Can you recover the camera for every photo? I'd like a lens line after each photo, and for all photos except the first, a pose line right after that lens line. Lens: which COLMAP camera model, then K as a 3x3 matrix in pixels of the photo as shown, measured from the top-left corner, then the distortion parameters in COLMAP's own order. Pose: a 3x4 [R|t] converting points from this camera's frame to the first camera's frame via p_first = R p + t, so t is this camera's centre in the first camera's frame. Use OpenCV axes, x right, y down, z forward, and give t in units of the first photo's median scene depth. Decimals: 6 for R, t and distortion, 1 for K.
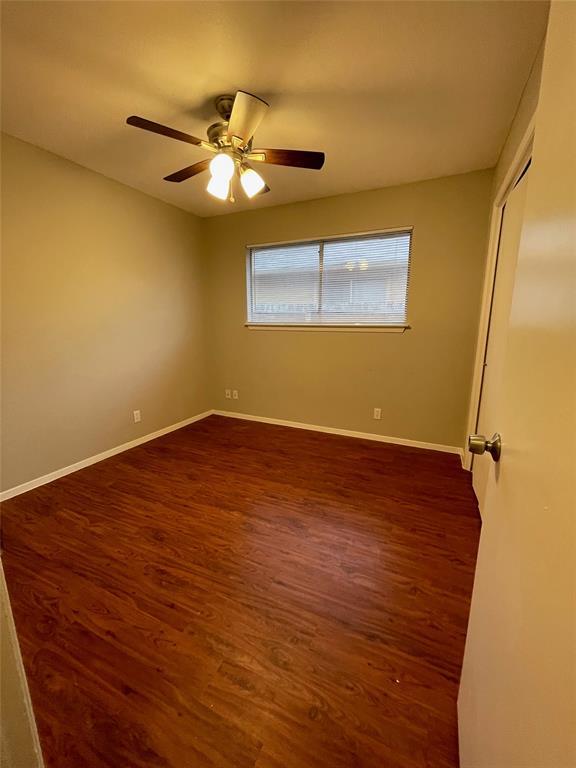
lens RADIAL K [[313.5, 0, 294.1], [0, 313.5, 388.1], [0, 0, 1]] dist [-0.001457, 0.001398]
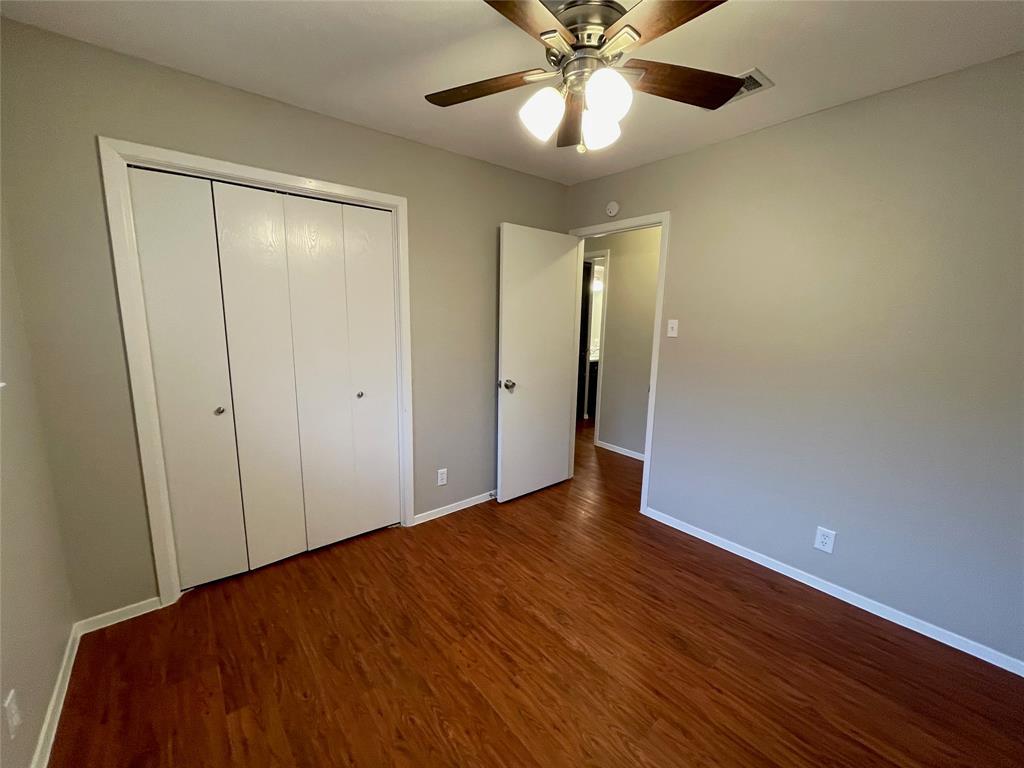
lens RADIAL K [[418.0, 0, 518.9], [0, 418.0, 378.7], [0, 0, 1]] dist [-0.001457, 0.001398]
pose [[-0.907858, -0.083525, 0.410874, -0.422756], [0.068563, 0.937191, 0.342012, -0.470038], [-0.413634, 0.338669, -0.845109, 1.715640]]
